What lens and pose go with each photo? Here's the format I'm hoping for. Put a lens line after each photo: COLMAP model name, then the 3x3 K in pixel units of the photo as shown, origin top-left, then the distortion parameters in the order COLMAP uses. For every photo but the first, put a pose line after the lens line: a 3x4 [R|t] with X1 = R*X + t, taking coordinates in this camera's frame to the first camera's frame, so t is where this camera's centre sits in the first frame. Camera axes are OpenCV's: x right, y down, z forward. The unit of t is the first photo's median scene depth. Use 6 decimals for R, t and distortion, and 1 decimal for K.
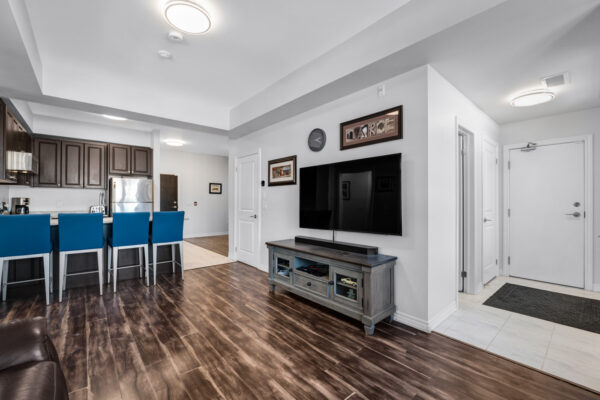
lens RADIAL K [[251.6, 0, 300.0], [0, 251.6, 200.0], [0, 0, 1]] dist [-0.002341, -0.000173]
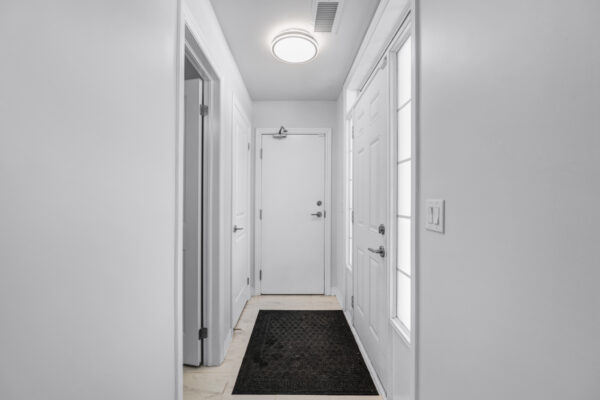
lens RADIAL K [[259.2, 0, 296.3], [0, 259.2, 201.5], [0, 0, 1]] dist [-0.003758, -0.000705]
pose [[0.647581, -0.001014, 0.761996, 0.330218], [-0.006418, 0.999956, 0.006785, 0.005192], [-0.761969, -0.009284, 0.647546, 0.450708]]
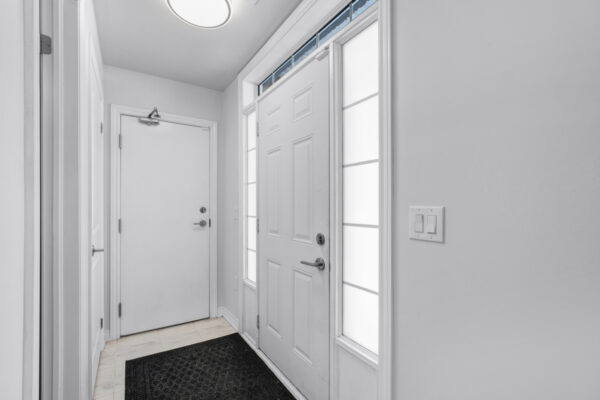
lens RADIAL K [[260.6, 0, 288.4], [0, 260.6, 208.4], [0, 0, 1]] dist [-0.001723, -0.000216]
pose [[0.158429, -0.004670, 0.987359, 0.362420], [-0.009390, 0.999936, 0.006236, 0.005596], [-0.987326, -0.010259, 0.158375, 0.614039]]
